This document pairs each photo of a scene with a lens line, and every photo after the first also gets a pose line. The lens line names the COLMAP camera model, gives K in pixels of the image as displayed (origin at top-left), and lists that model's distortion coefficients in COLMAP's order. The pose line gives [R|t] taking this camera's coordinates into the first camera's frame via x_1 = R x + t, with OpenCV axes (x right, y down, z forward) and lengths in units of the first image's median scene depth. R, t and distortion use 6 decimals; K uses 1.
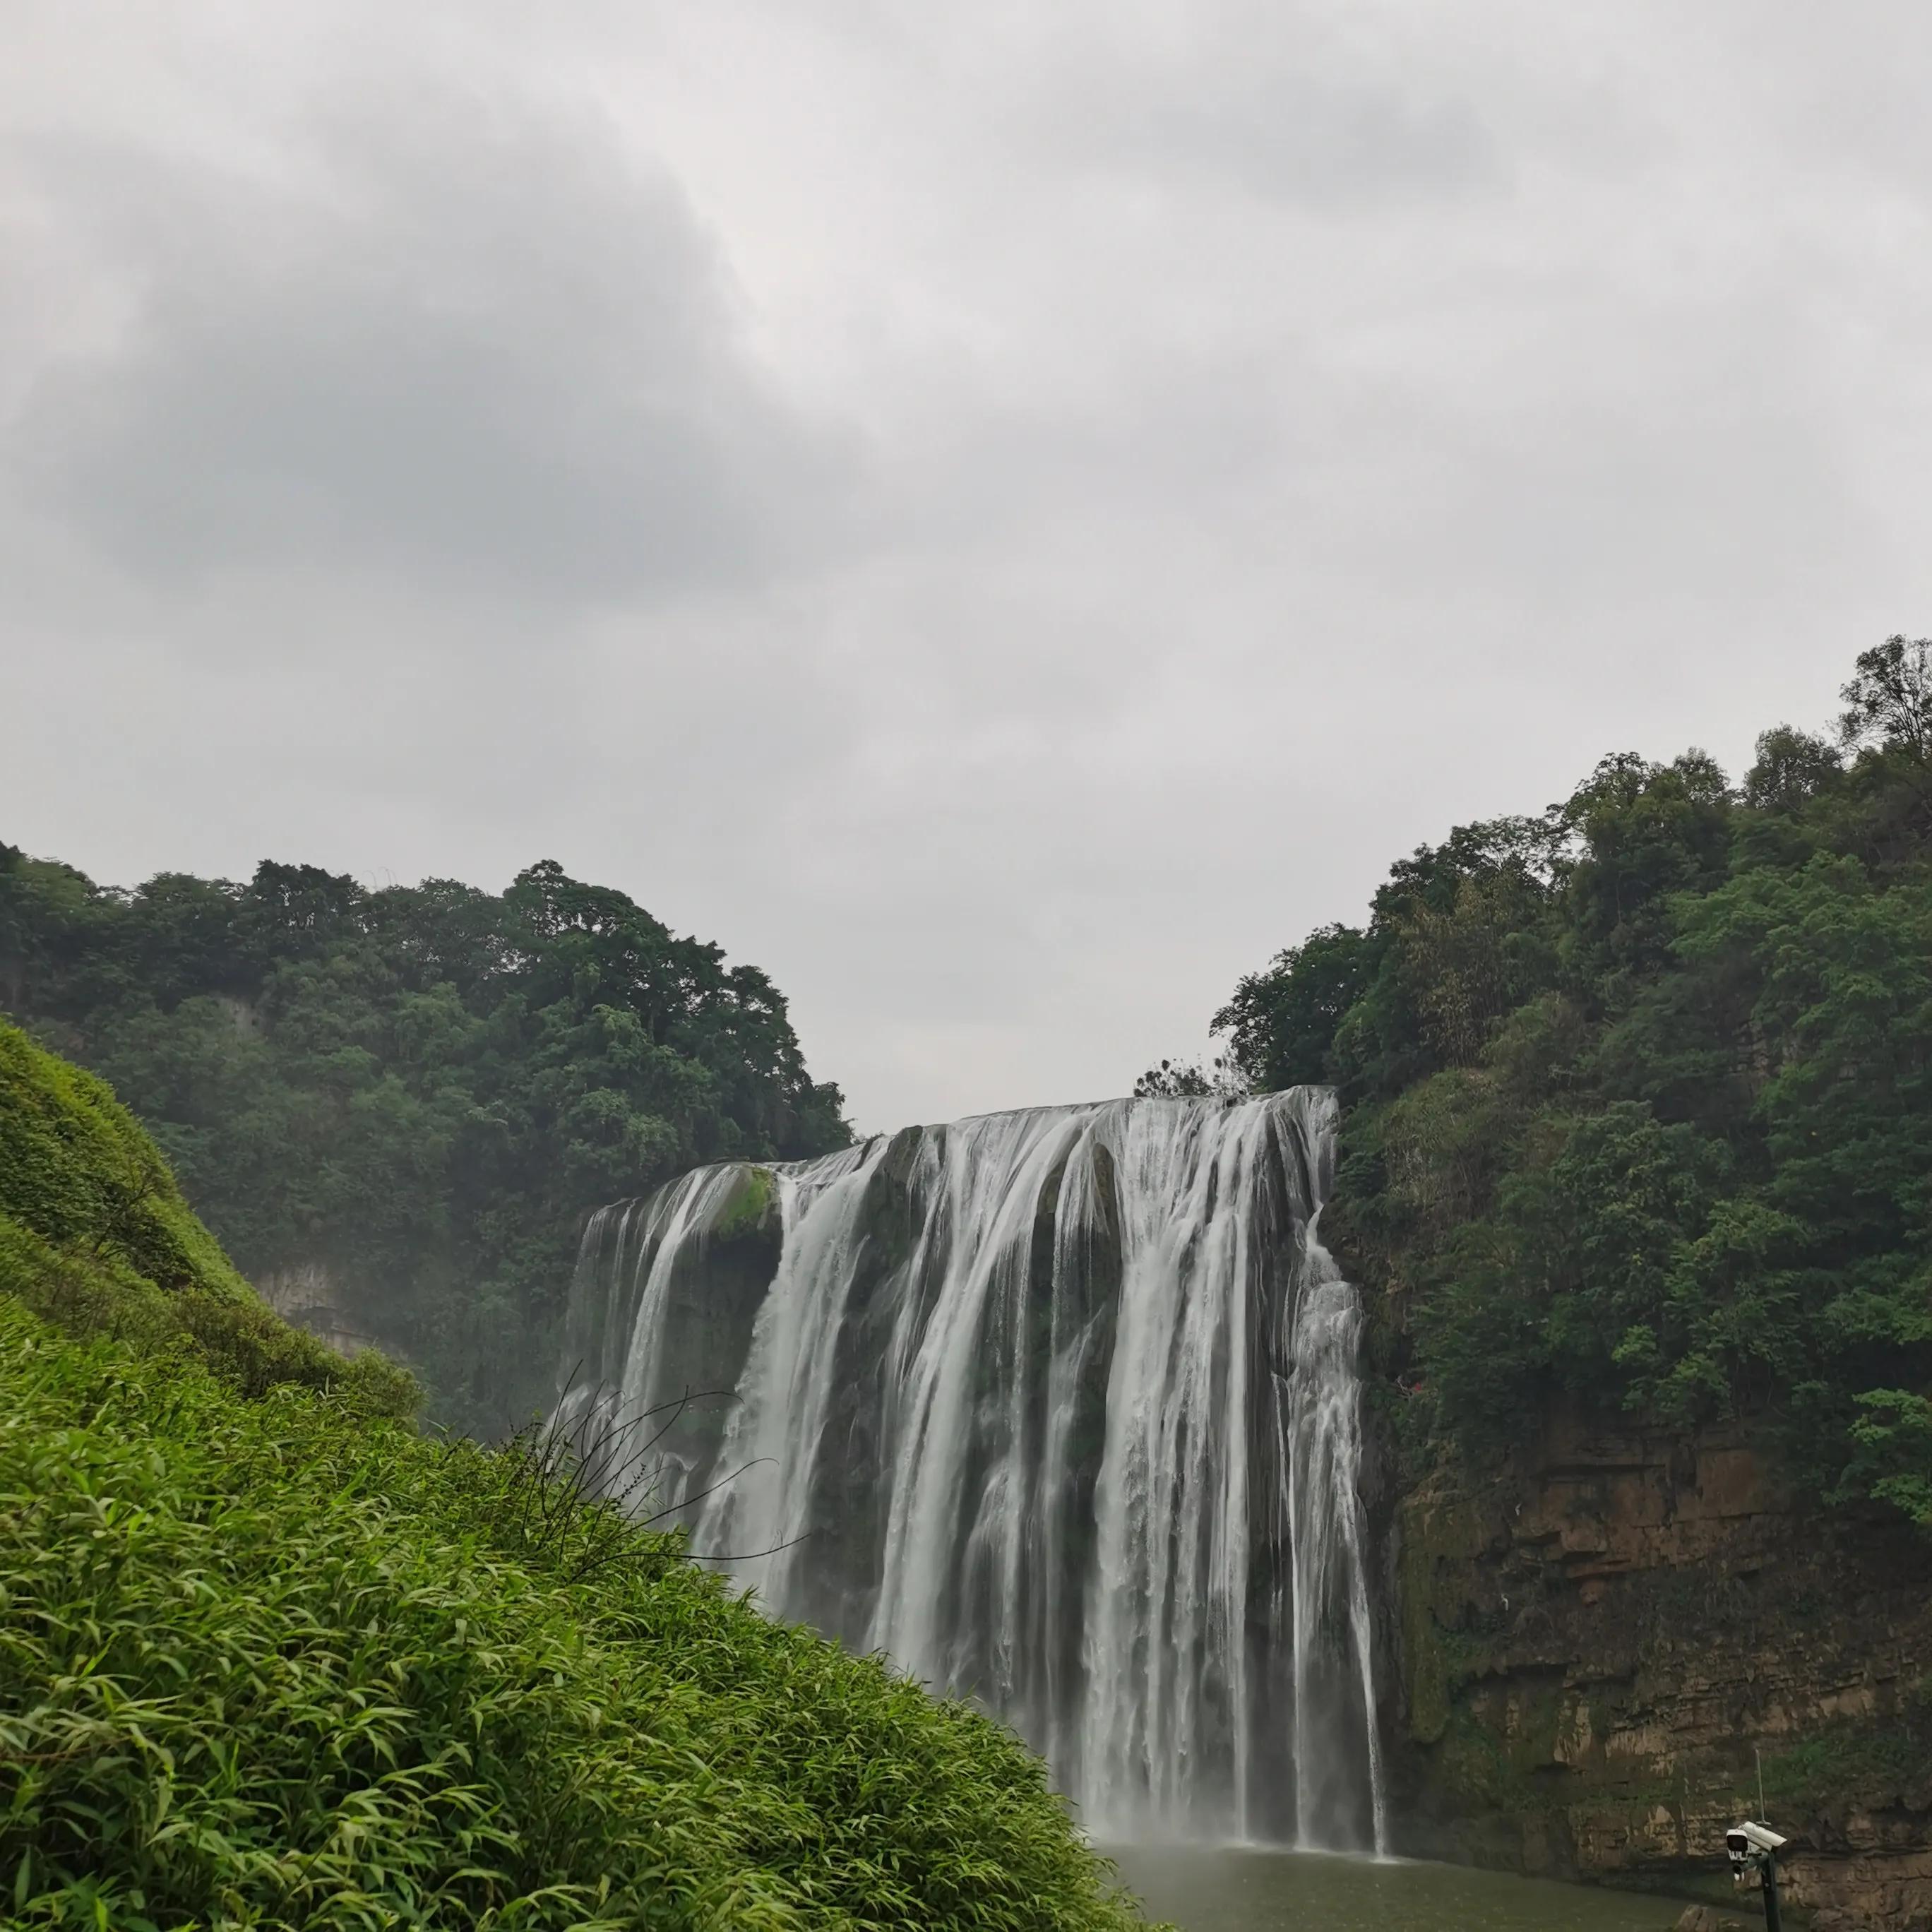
lens RADIAL K [[1998.9, 0, 969.7], [0, 1998.9, 928.2], [0, 0, 1]] dist [0.095571, -0.005165]
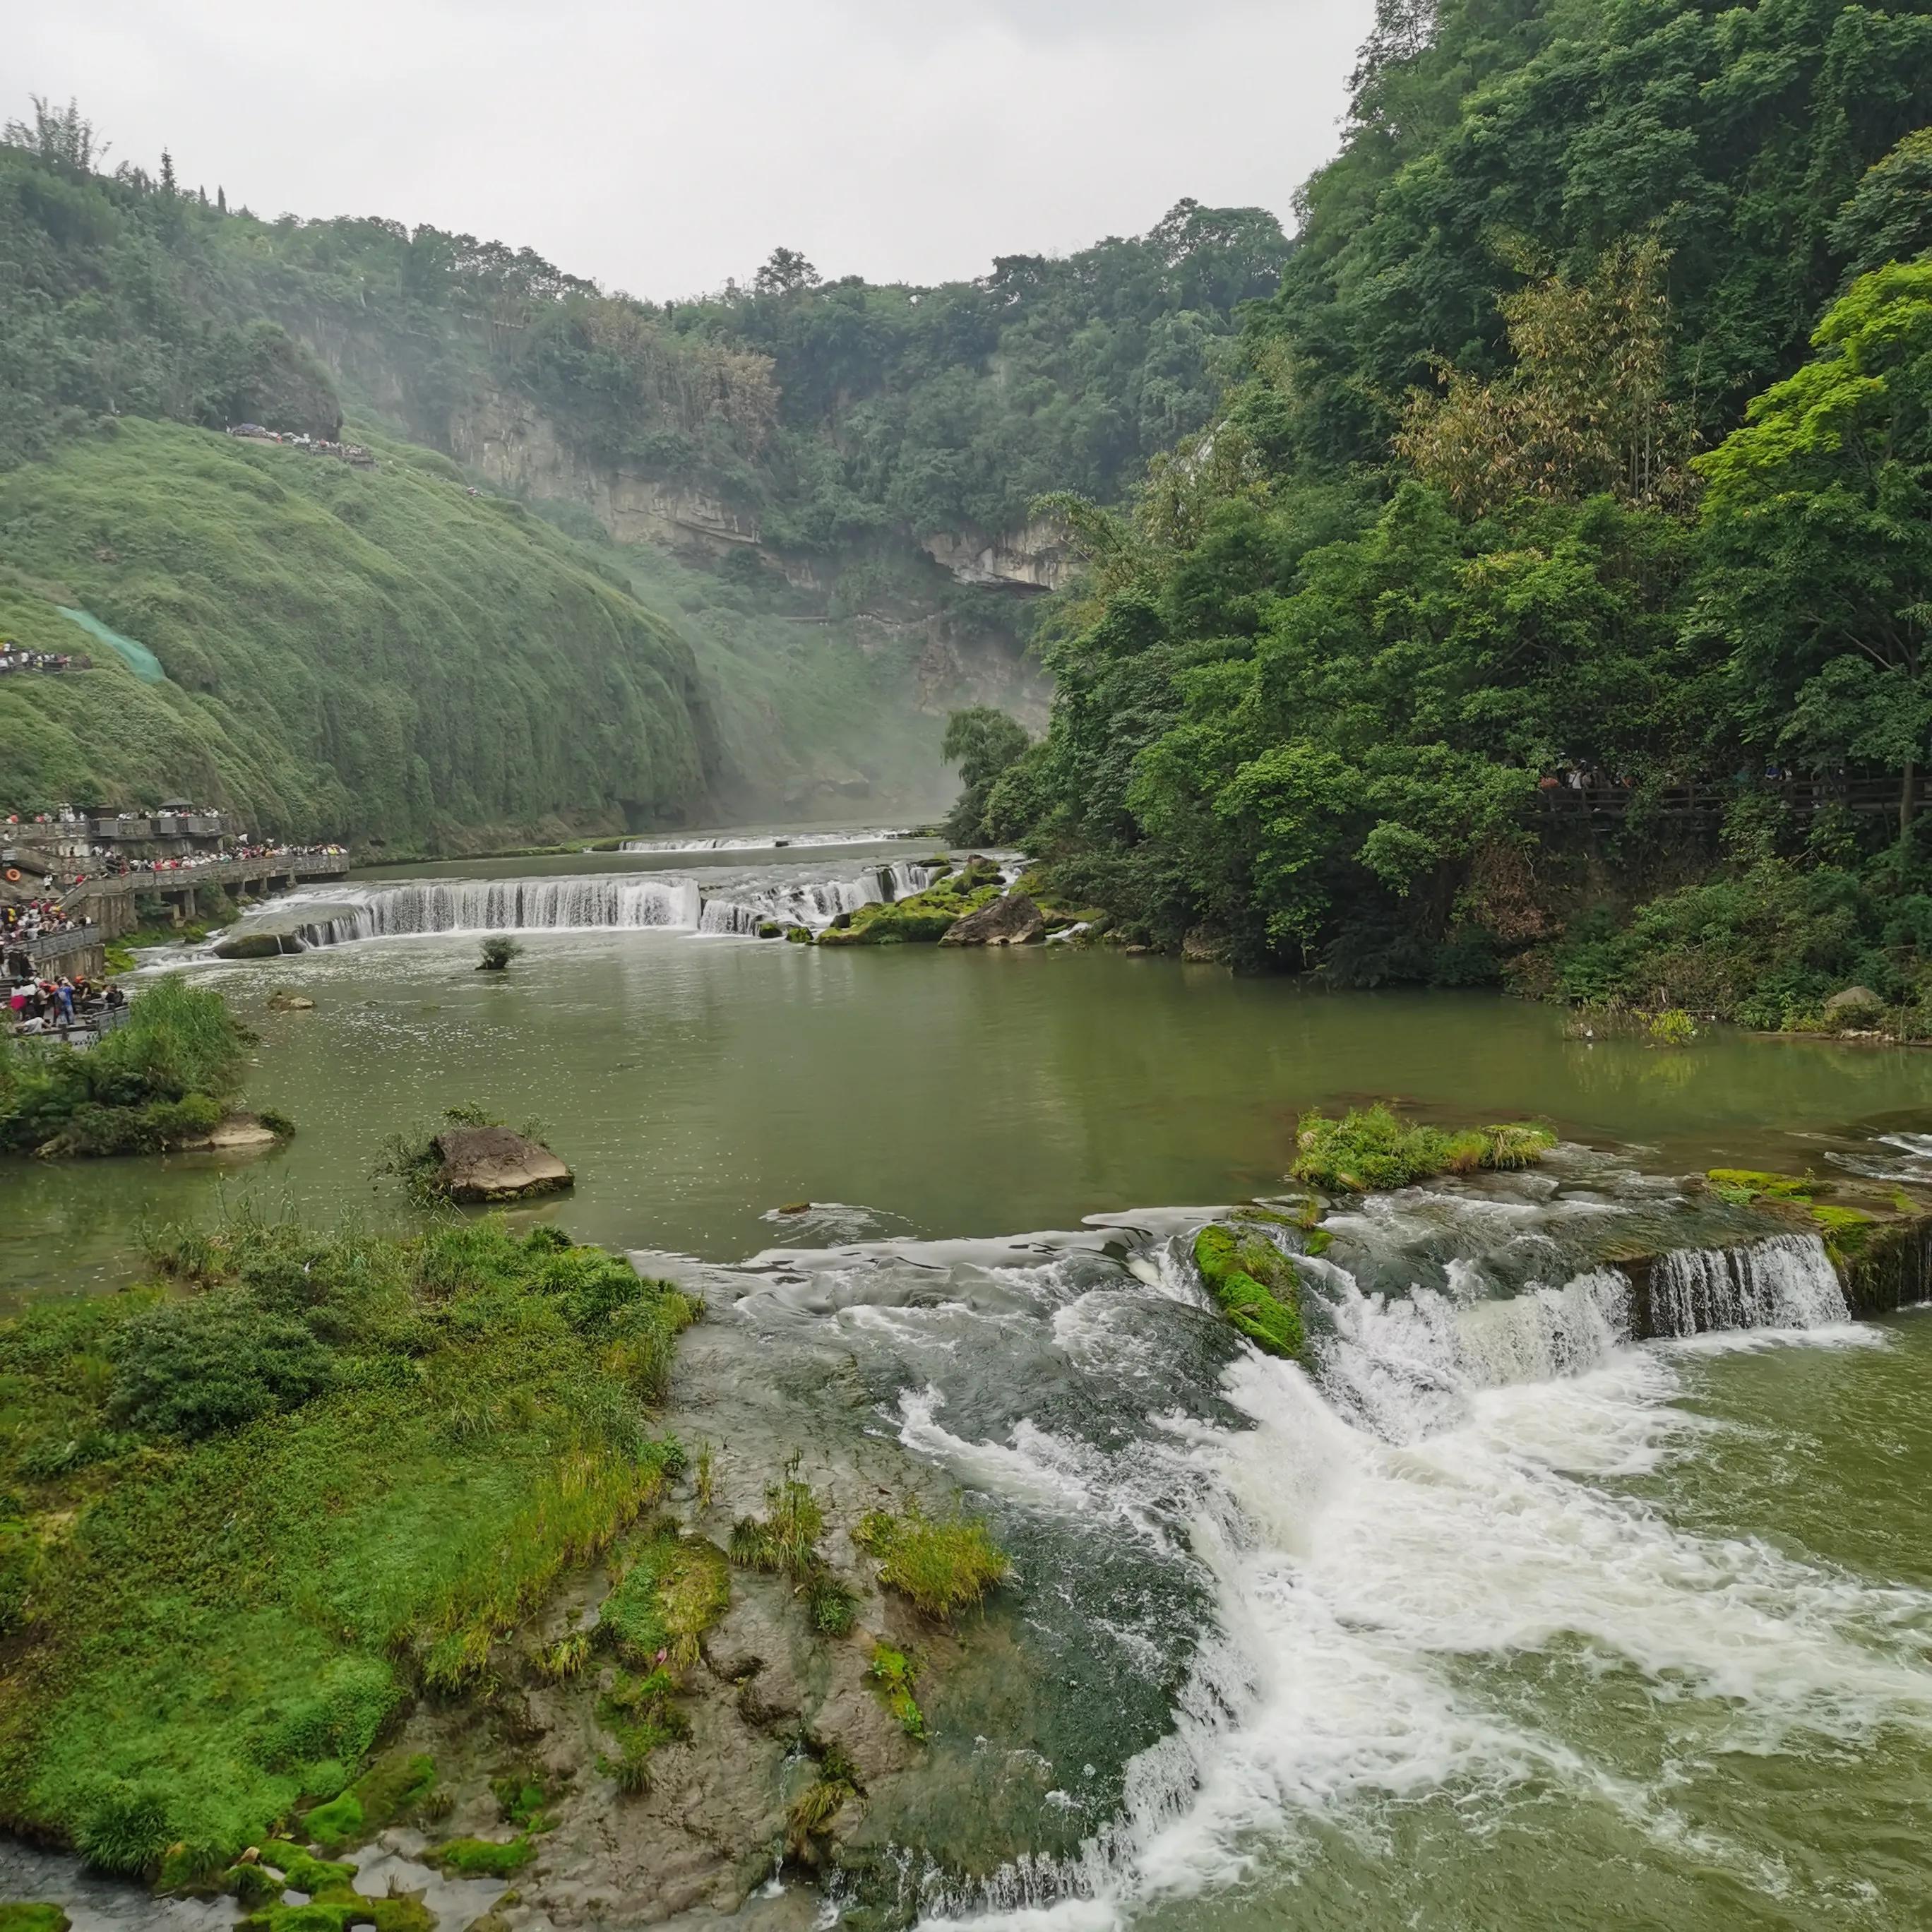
lens RADIAL K [[1985.9, 0, 966.0], [0, 1985.9, 966.0], [0, 0, 1]] dist [0.071898, -0.065952]
pose [[0.721603, 0.021997, -0.691958, 0.724182], [0.250119, 0.923702, 0.290199, 0.017749], [0.645547, -0.382480, 0.661044, -0.214818]]
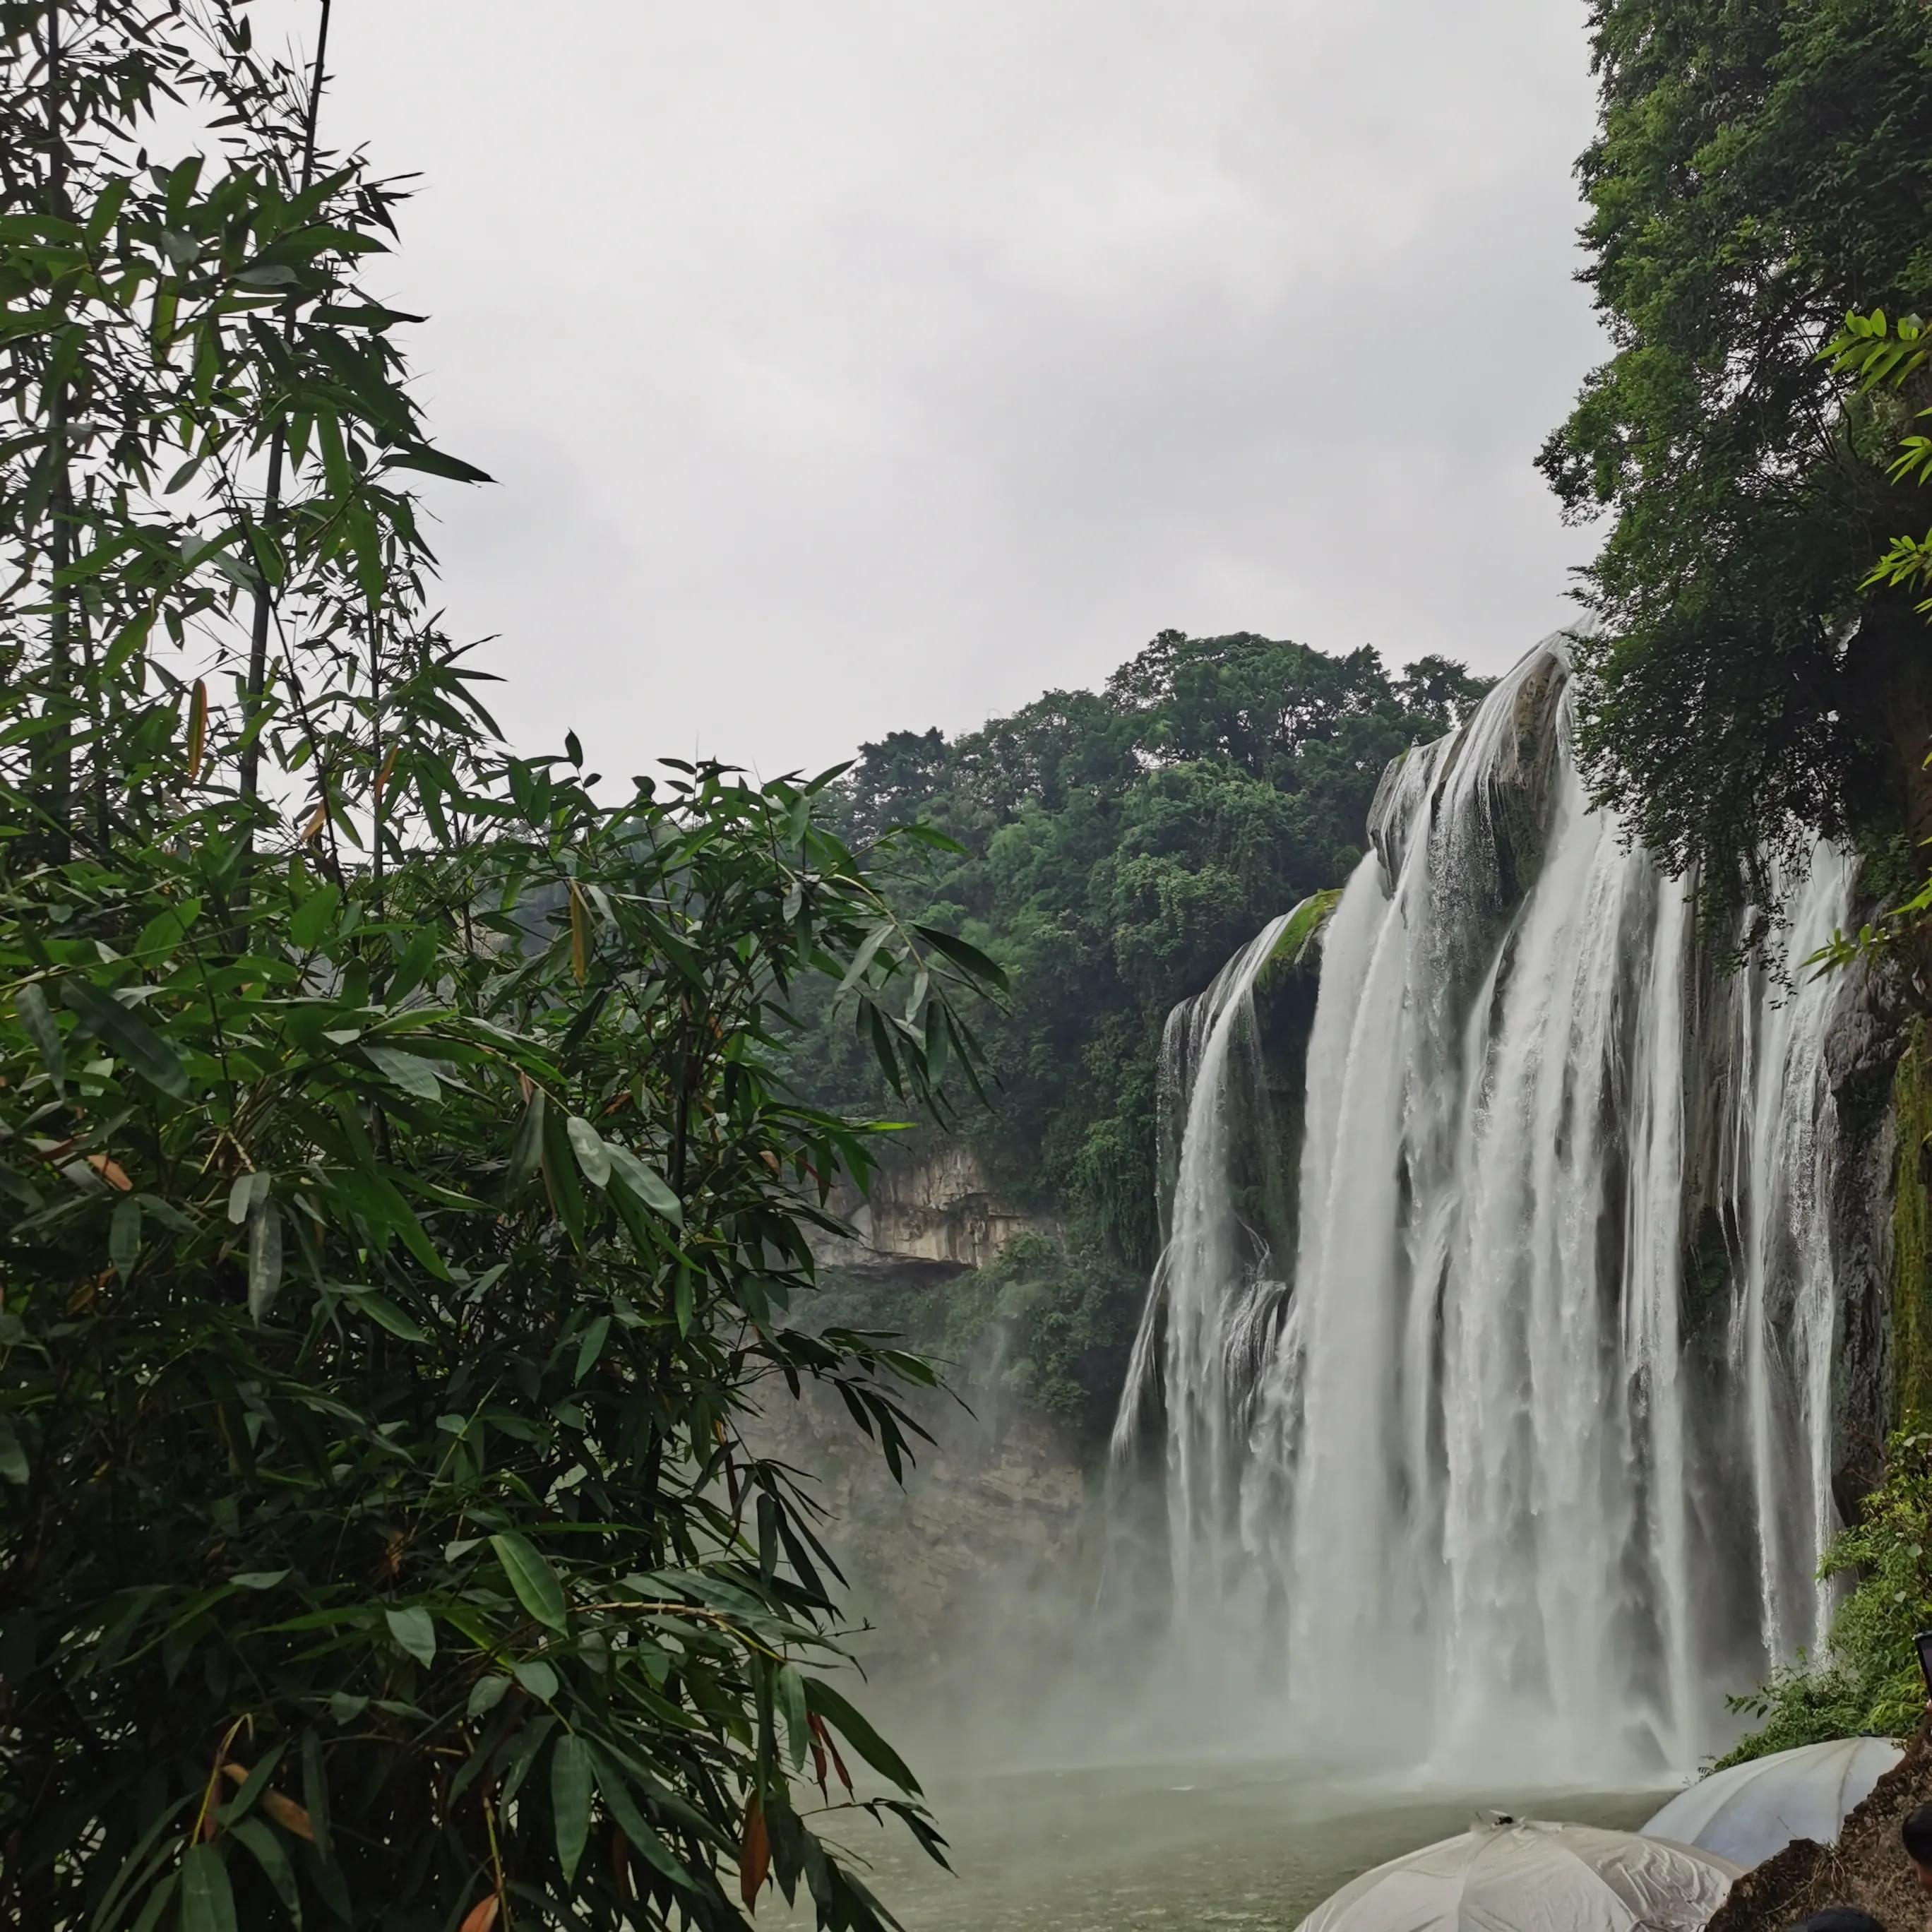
lens RADIAL K [[1985.9, 0, 966.0], [0, 1985.9, 966.0], [0, 0, 1]] dist [0.071898, -0.065952]
pose [[0.700494, -0.283858, -0.654777, 0.261609], [0.298116, 0.949997, -0.092911, 0.170184], [0.648410, -0.130116, 0.750090, 0.363518]]
